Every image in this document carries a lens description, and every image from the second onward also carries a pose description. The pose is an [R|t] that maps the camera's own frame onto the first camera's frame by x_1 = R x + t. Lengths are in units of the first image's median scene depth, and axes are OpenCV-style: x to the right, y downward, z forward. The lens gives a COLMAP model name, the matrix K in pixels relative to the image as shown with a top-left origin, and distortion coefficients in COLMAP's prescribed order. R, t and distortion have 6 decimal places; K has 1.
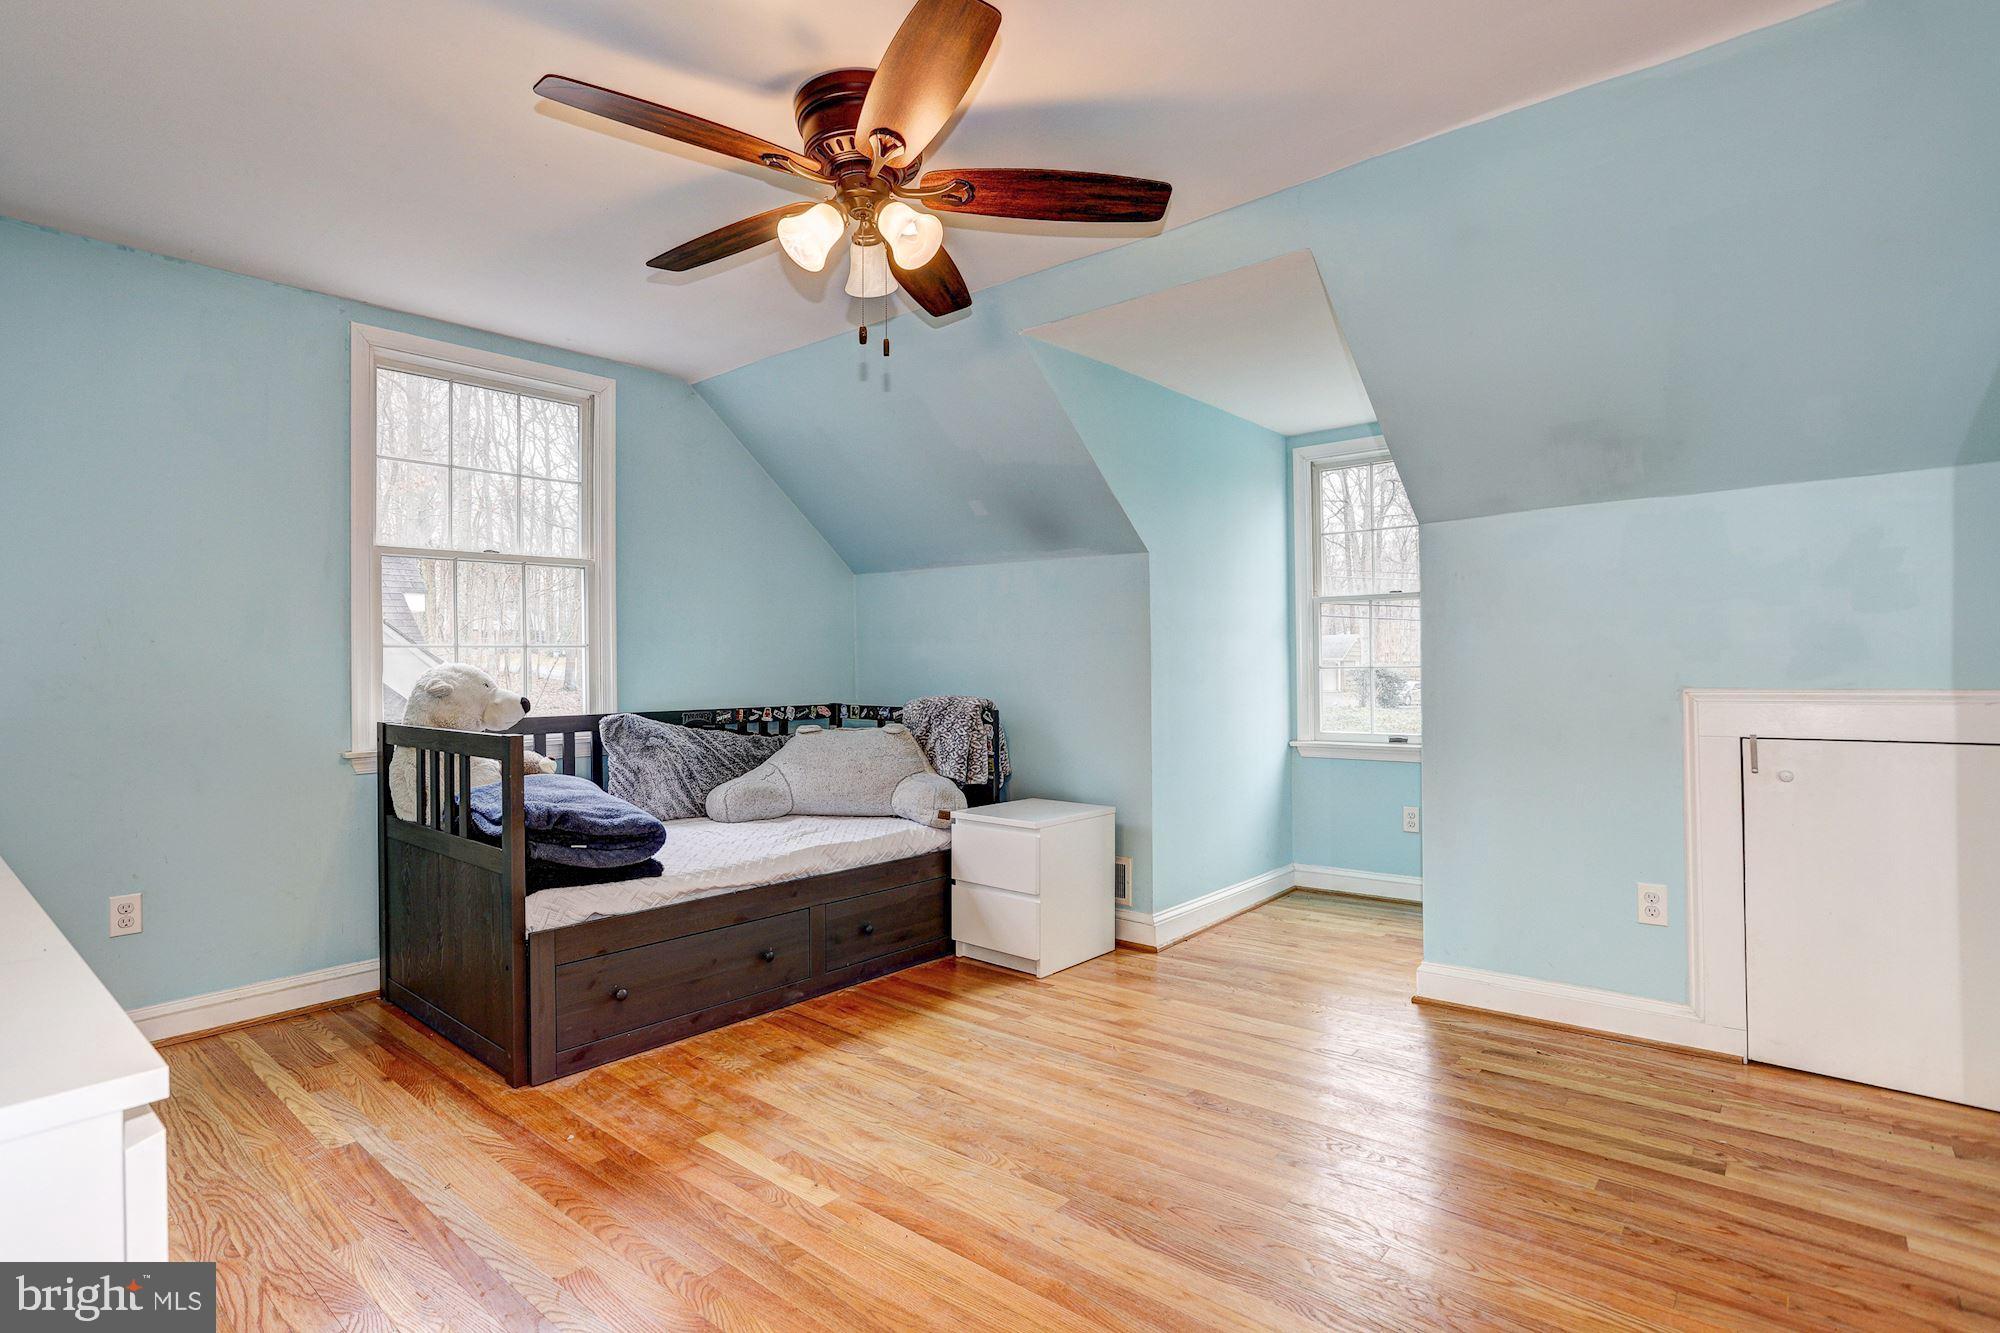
lens RADIAL K [[980.1, 0, 981.7], [0, 980.1, 664.7], [0, 0, 1]] dist [-0.069127, 0.036174]
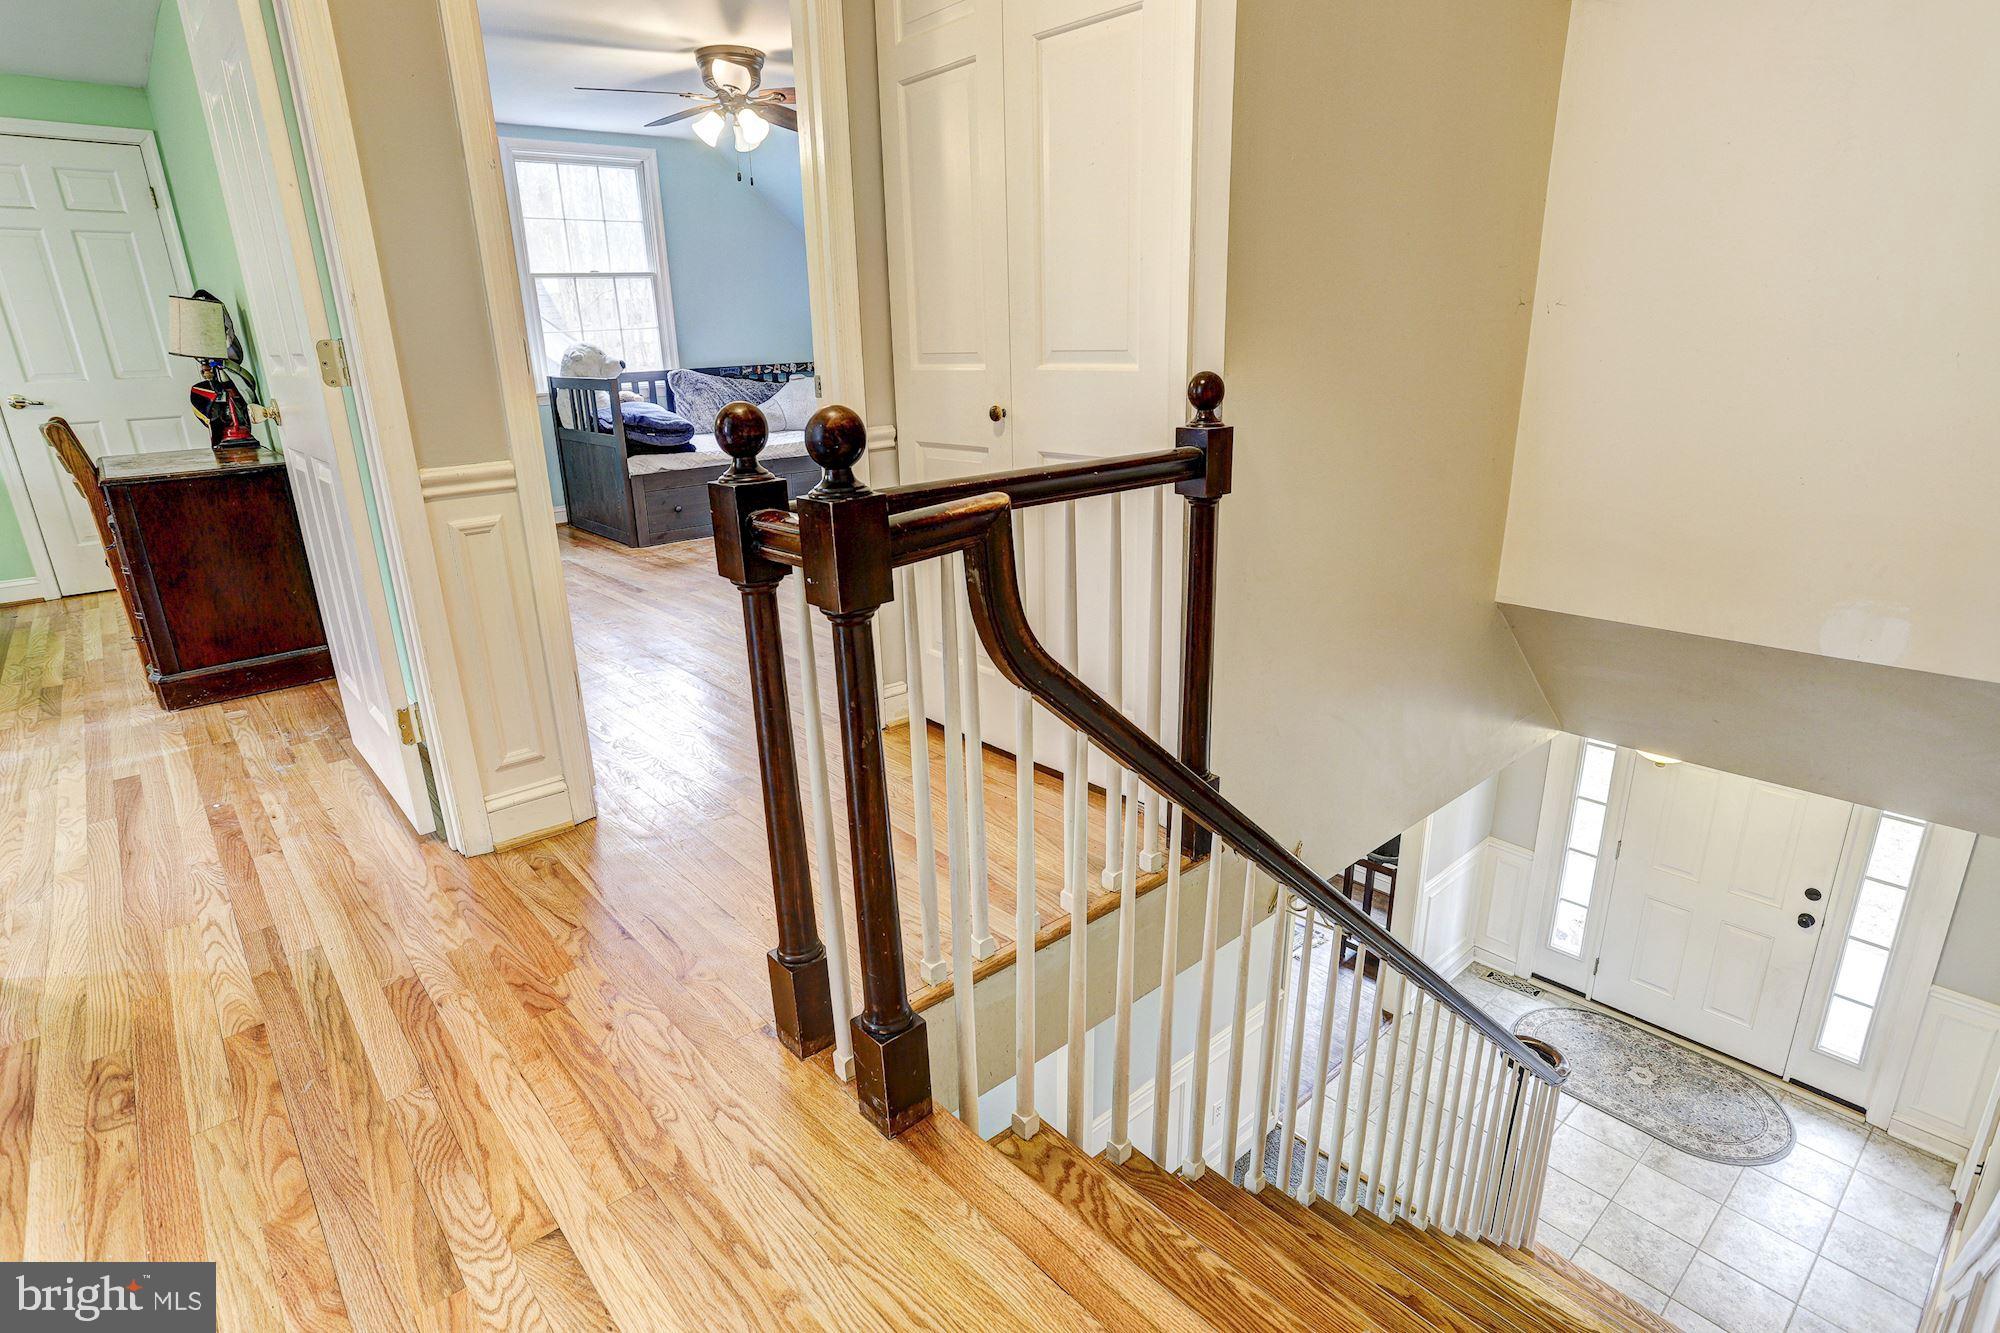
lens RADIAL K [[980.1, 0, 981.7], [0, 980.1, 664.7], [0, 0, 1]] dist [-0.069127, 0.036174]
pose [[0.990246, 0.029044, -0.136266, 0.424362], [0.017480, 0.944406, 0.328318, -0.008654], [0.138226, -0.327497, 0.934687, -0.725725]]
